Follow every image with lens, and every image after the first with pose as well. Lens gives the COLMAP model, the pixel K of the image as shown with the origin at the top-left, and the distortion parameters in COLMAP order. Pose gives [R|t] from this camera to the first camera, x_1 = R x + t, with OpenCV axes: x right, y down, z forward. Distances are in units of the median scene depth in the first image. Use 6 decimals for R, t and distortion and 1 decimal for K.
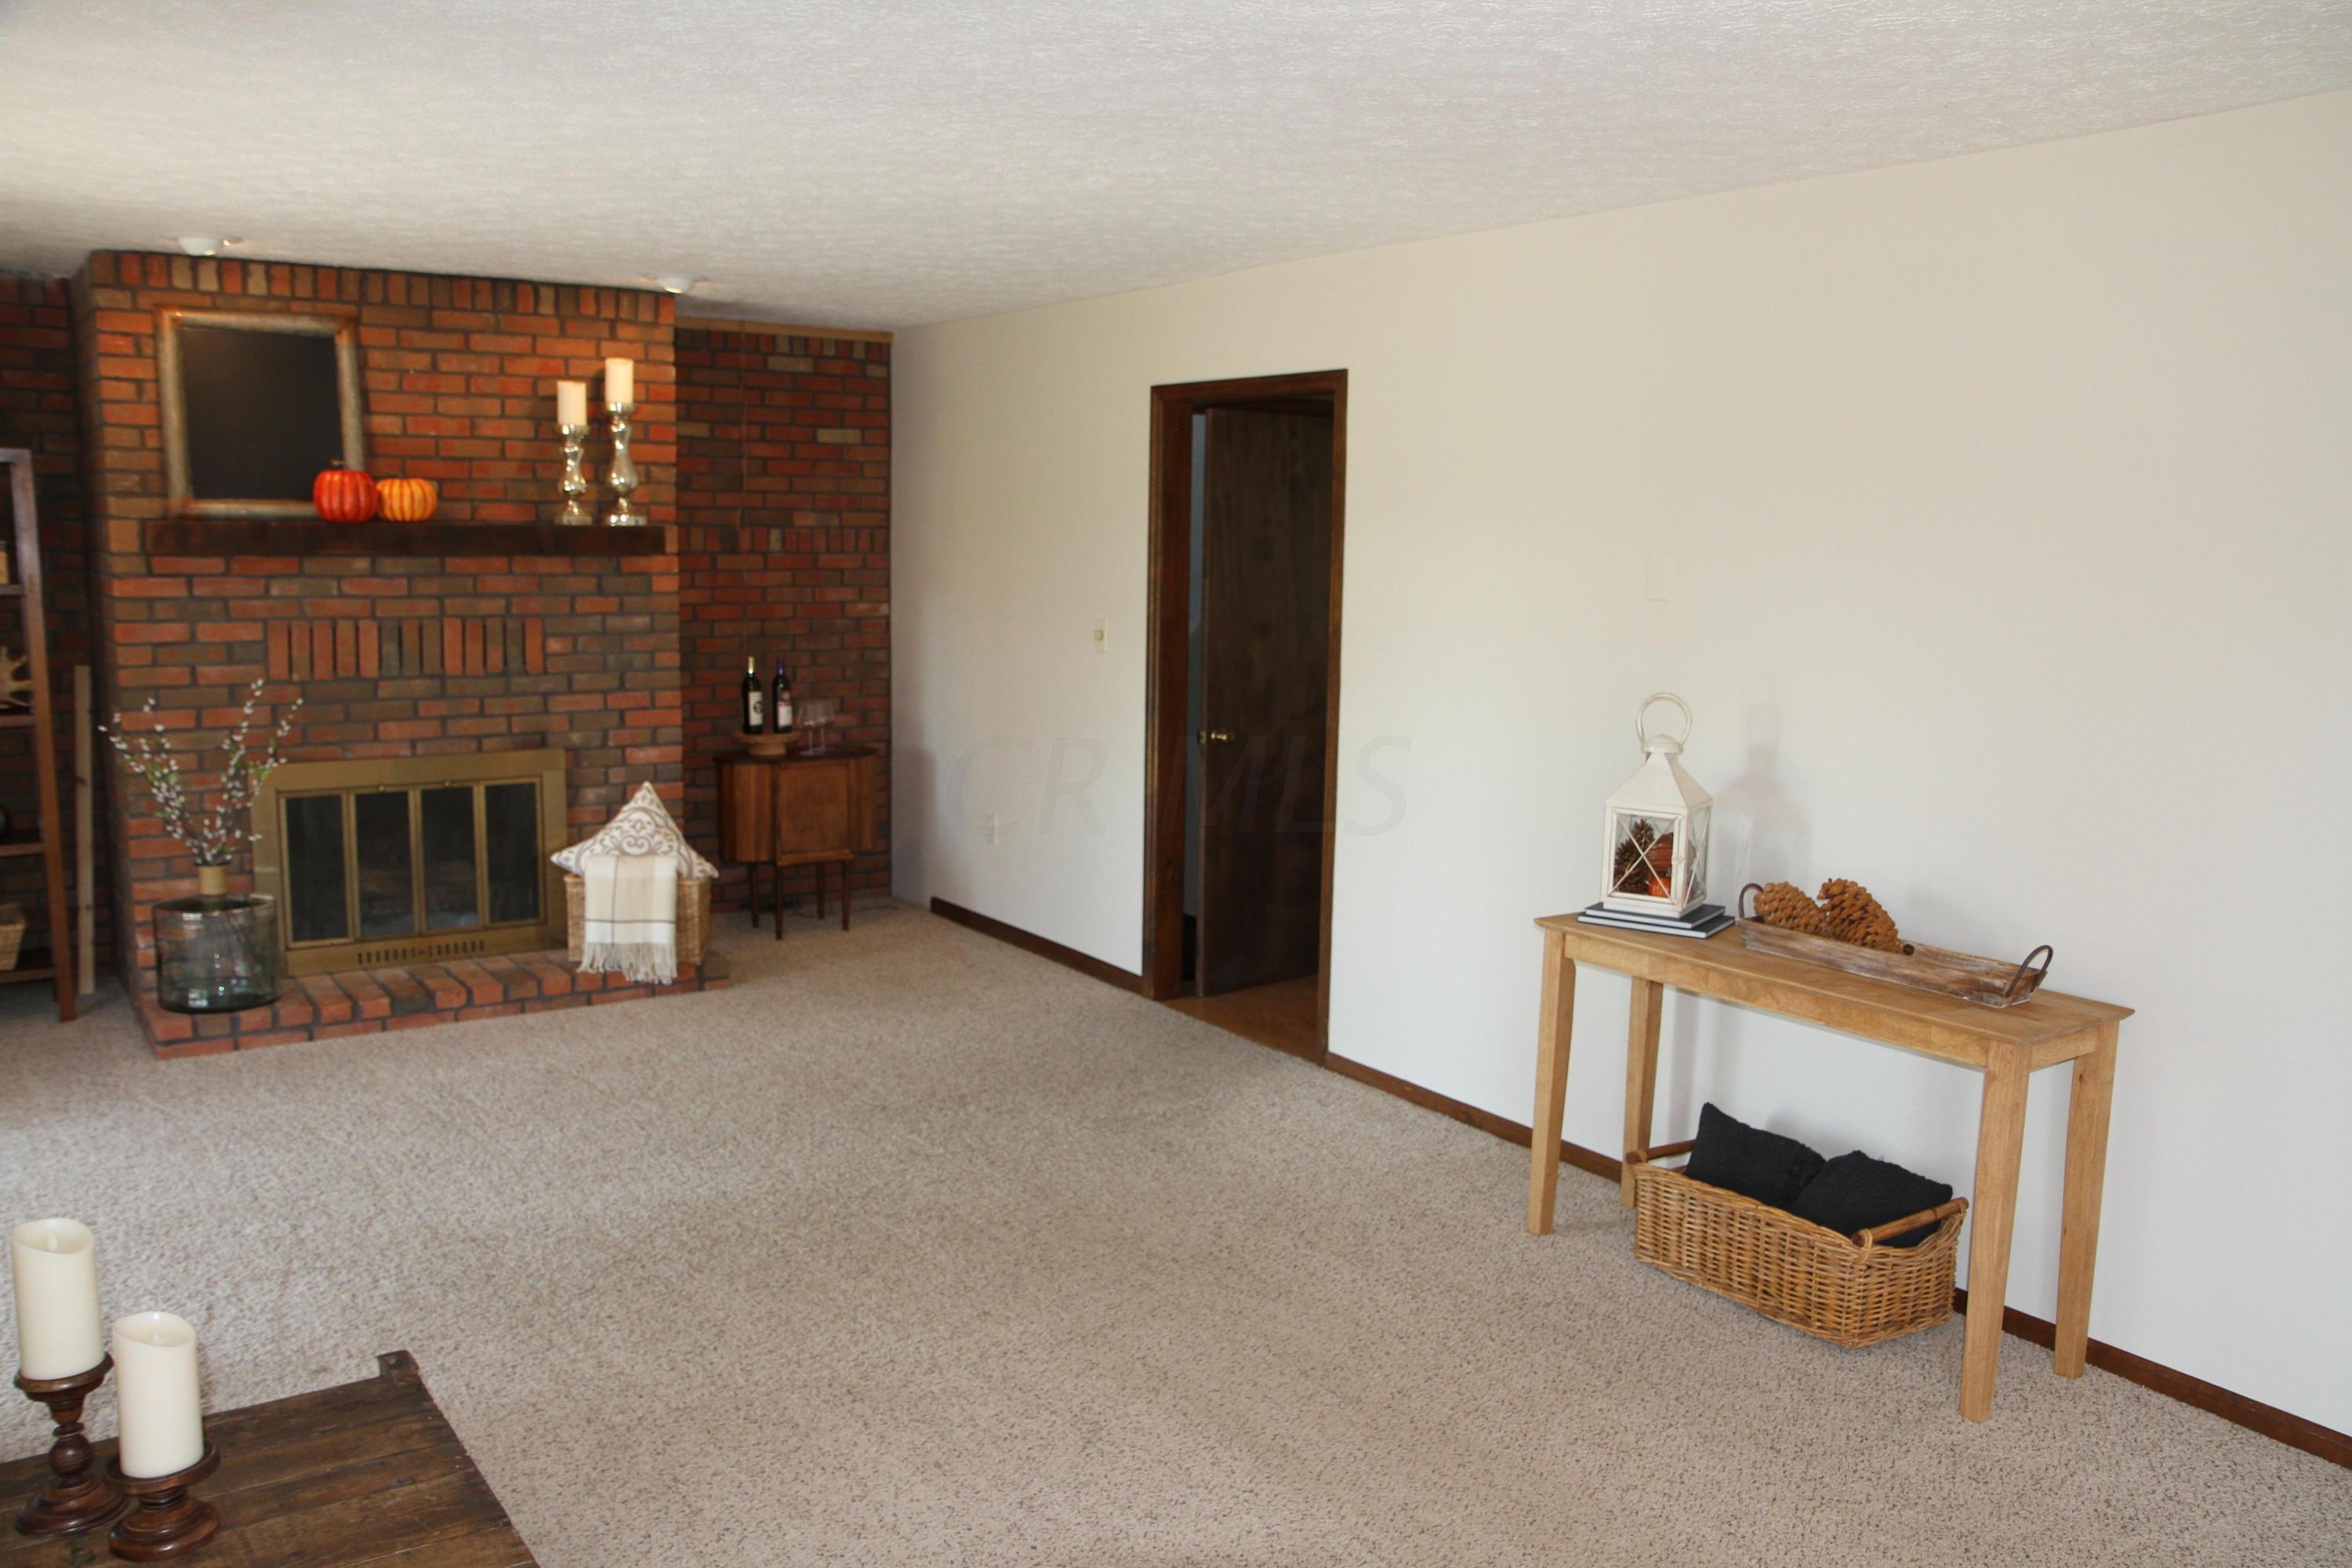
lens RADIAL K [[1908.7, 0, 1174.2], [0, 1908.7, 799.7], [0, 0, 1]] dist [-0.007354, -0.000292]
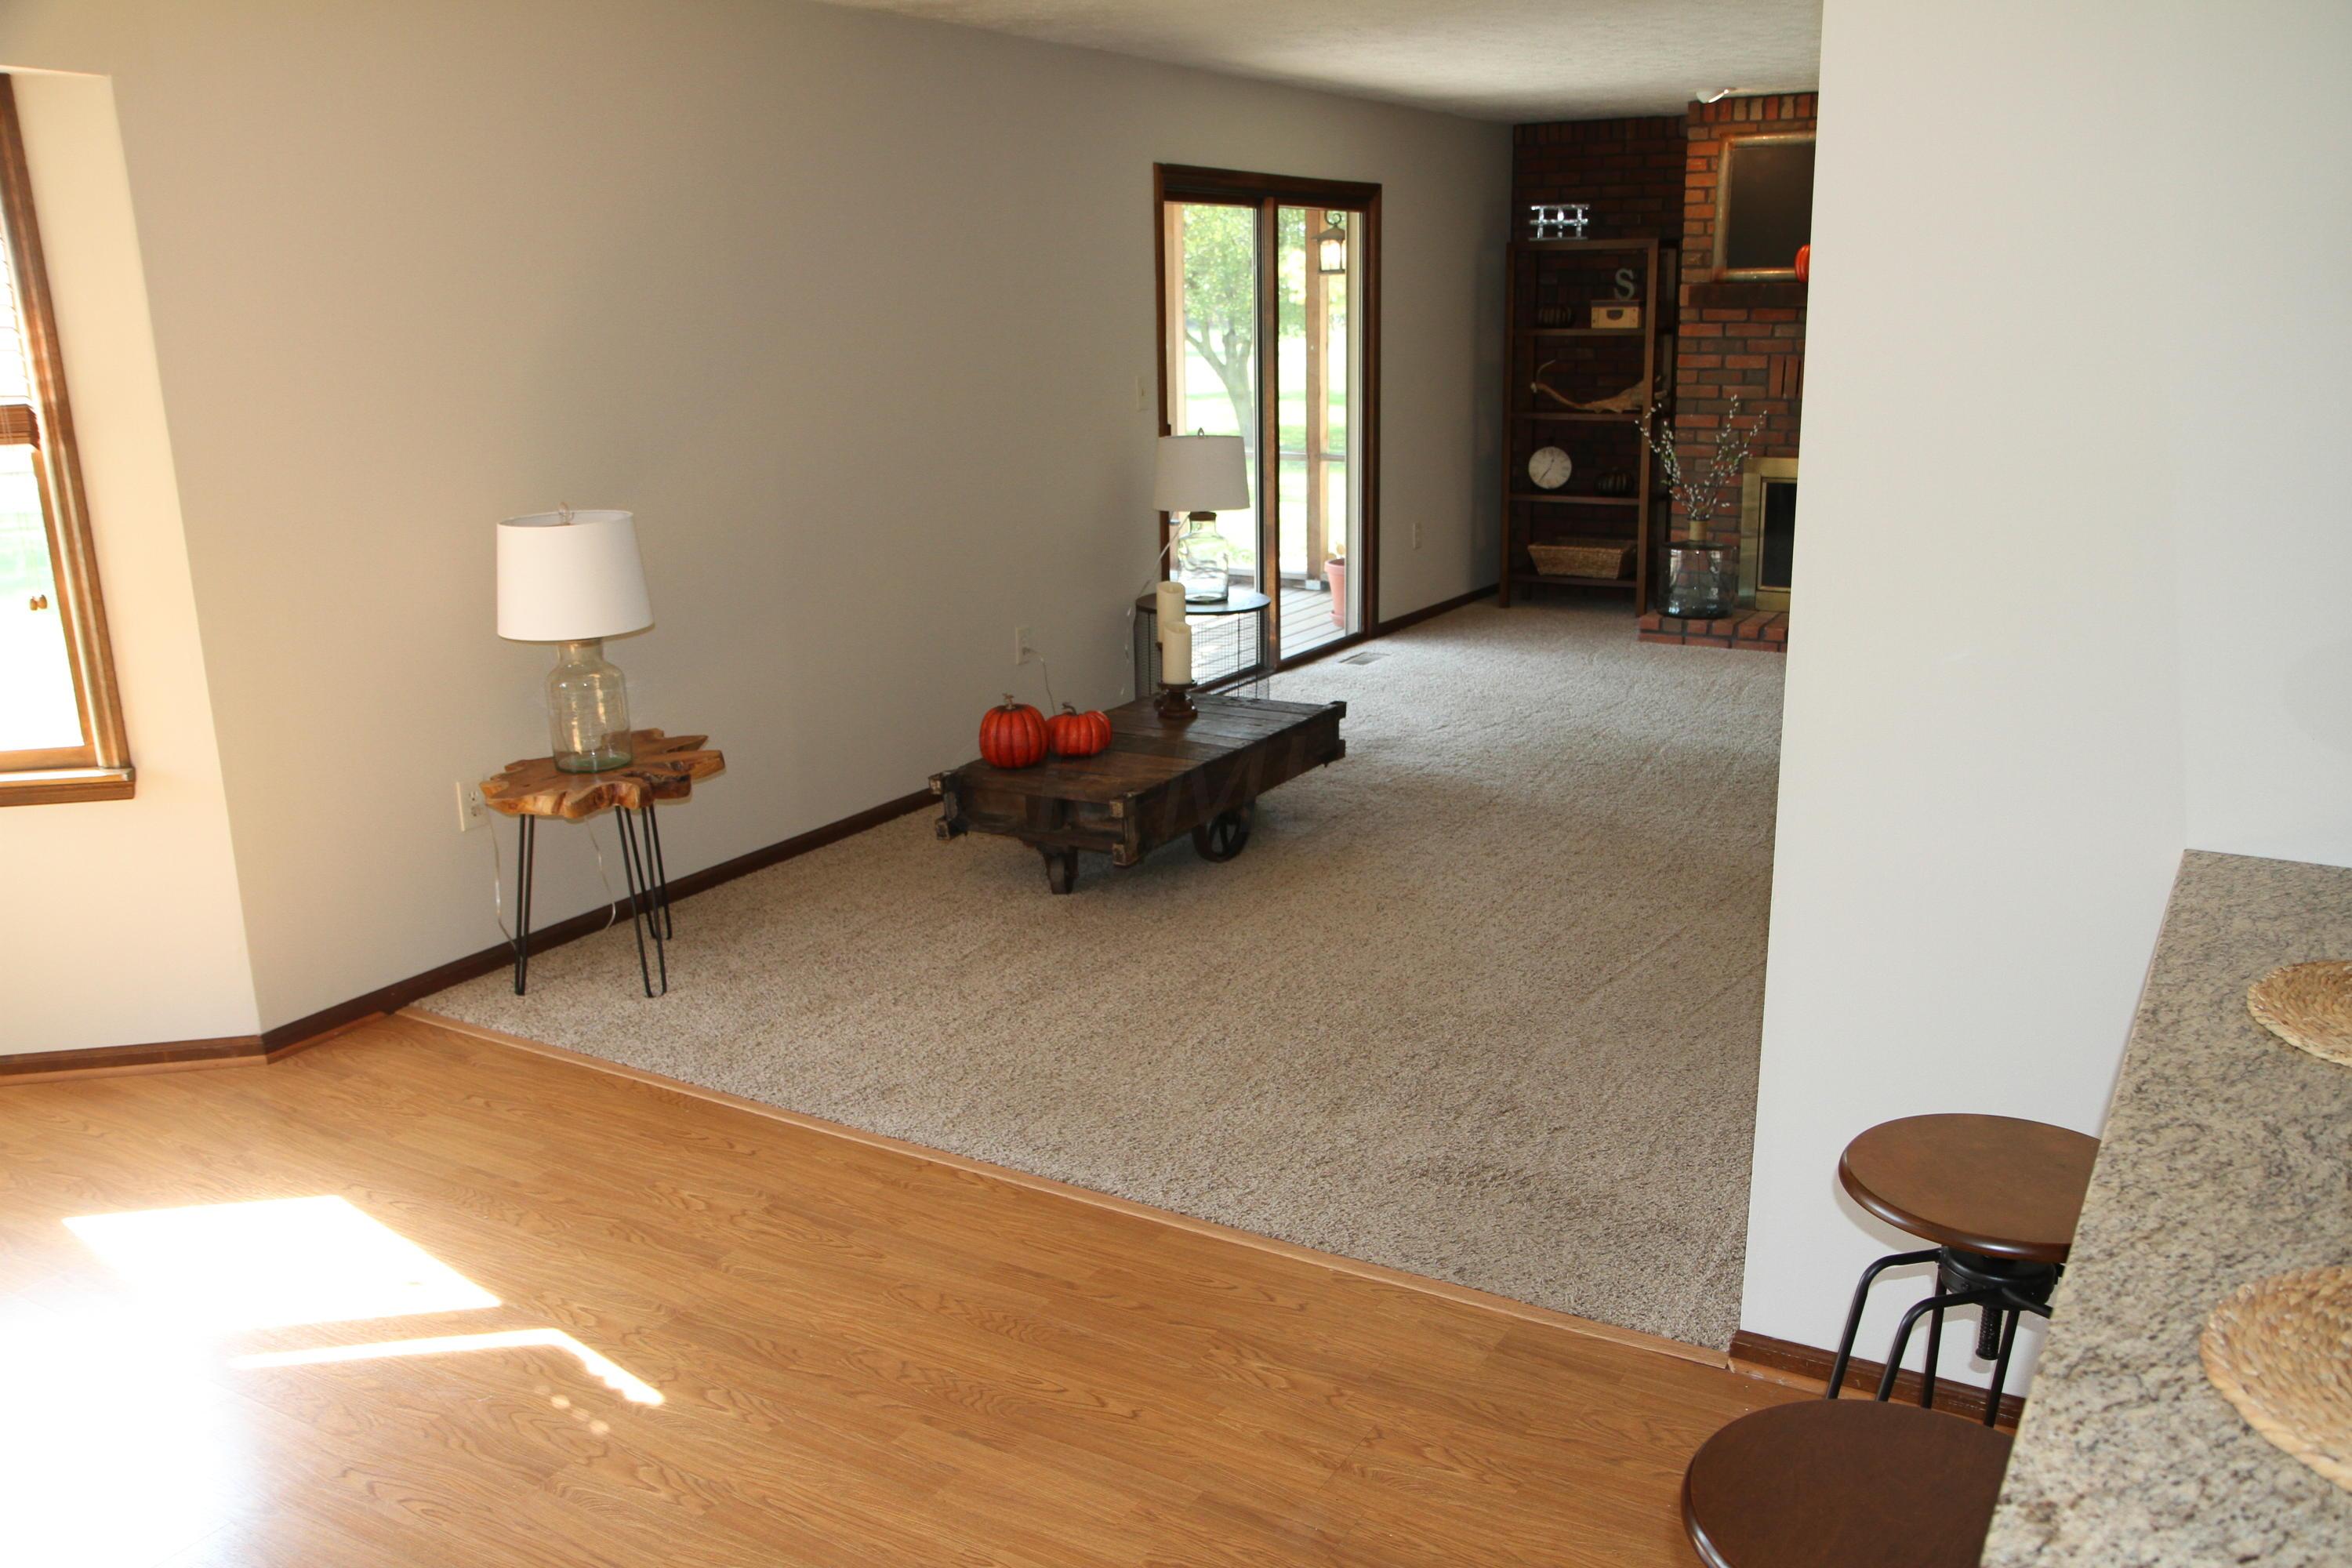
lens RADIAL K [[1908.7, 0, 1174.8], [0, 1908.7, 781.6], [0, 0, 1]] dist [-0.007354, -0.000292]
pose [[0.422218, 0.203108, -0.883447, 0.676833], [-0.111060, 0.978824, 0.171957, 0.023185], [0.899665, 0.025512, 0.435835, -0.010679]]
